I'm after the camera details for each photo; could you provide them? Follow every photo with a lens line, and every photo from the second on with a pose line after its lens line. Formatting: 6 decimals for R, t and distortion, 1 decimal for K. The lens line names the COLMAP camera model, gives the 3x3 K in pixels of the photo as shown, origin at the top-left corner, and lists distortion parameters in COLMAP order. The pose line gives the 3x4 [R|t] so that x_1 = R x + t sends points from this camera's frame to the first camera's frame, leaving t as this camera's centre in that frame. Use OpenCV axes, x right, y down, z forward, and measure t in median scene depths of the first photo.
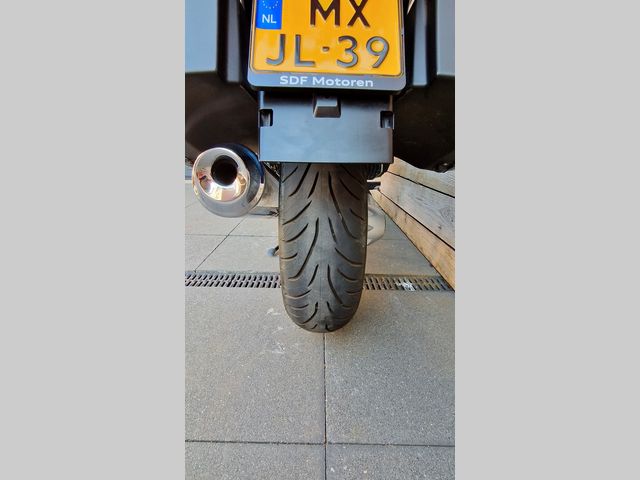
lens RADIAL K [[260.3, 0, 320.0], [0, 260.3, 240.0], [0, 0, 1]] dist [-0.000431, -0.000170]
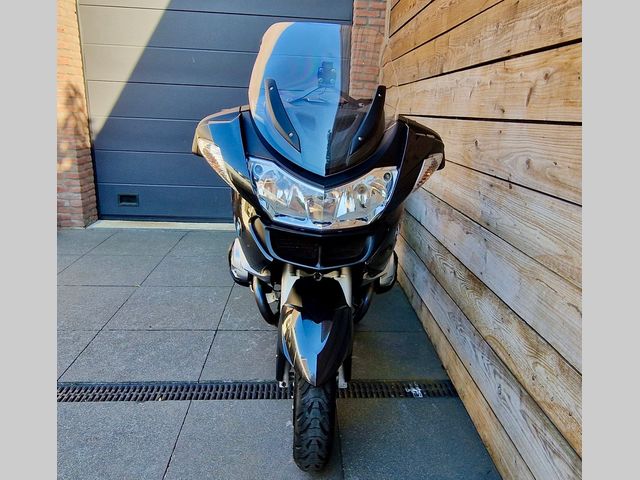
lens RADIAL K [[461.4, 0, 346.3], [0, 461.4, 242.8], [0, 0, 1]] dist [0.004748, 0.001319]
pose [[0.994883, 0.002834, 0.100995, -0.199402], [0.004252, 0.997547, -0.069872, -0.464531], [-0.100946, 0.069944, 0.992430, -1.329943]]
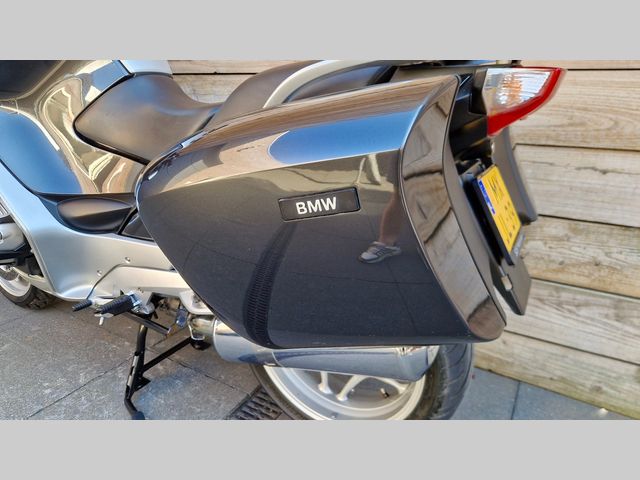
lens RADIAL K [[428.3, 0, 315.2], [0, 428.3, 241.3], [0, 0, 1]] dist [0.070927, -0.072730]
pose [[0.494917, -0.290385, 0.818983, -1.241978], [0.291191, 0.943436, 0.158544, -0.664772], [-0.818697, 0.160014, 0.551480, 0.312156]]
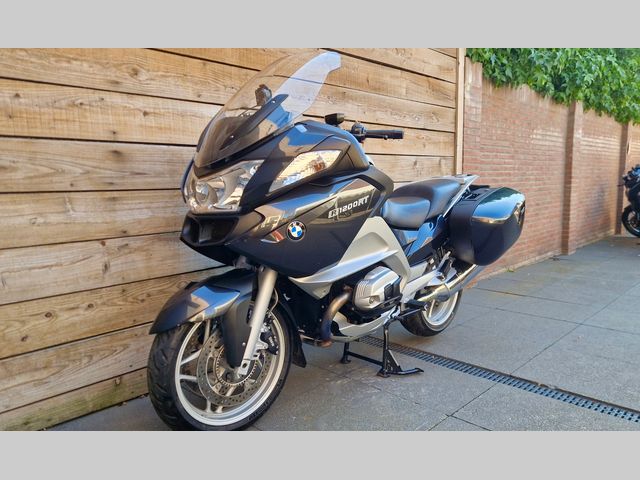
lens RADIAL K [[454.6, 0, 334.5], [0, 454.6, 241.2], [0, 0, 1]] dist [0.079512, -0.089838]
pose [[-0.732906, -0.087271, 0.674710, -2.101043], [0.244293, 0.891837, 0.380719, -2.192781], [-0.634957, 0.443858, -0.632313, 4.112911]]
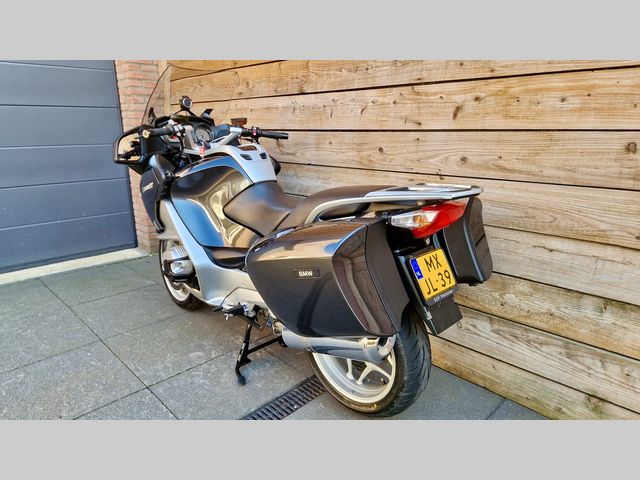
lens RADIAL K [[424.5, 0, 313.3], [0, 424.5, 234.1], [0, 0, 1]] dist [0.061970, -0.060896]
pose [[0.711887, -0.191466, 0.675691, -1.806924], [0.255692, 0.966748, 0.004552, -0.767822], [-0.654094, 0.169529, 0.737171, -0.667631]]
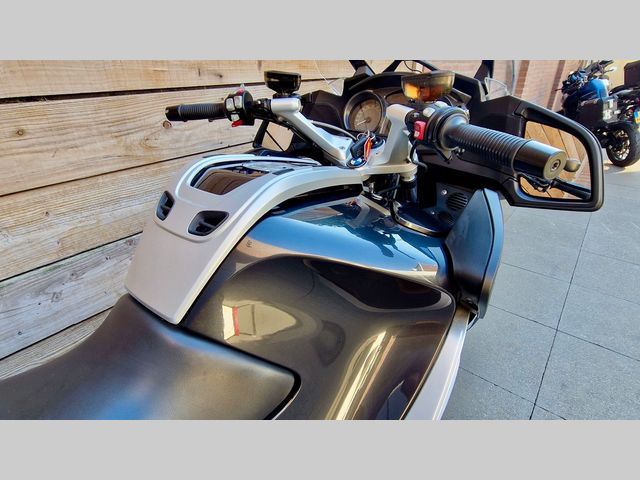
lens RADIAL K [[347.7, 0, 320.8], [0, 347.7, 242.5], [0, 0, 1]] dist [0.001464, -0.000414]
pose [[-0.782823, -0.299651, 0.545341, -0.692771], [0.205045, 0.703236, 0.680746, -1.776238], [-0.587490, 0.644723, -0.489068, 1.939694]]
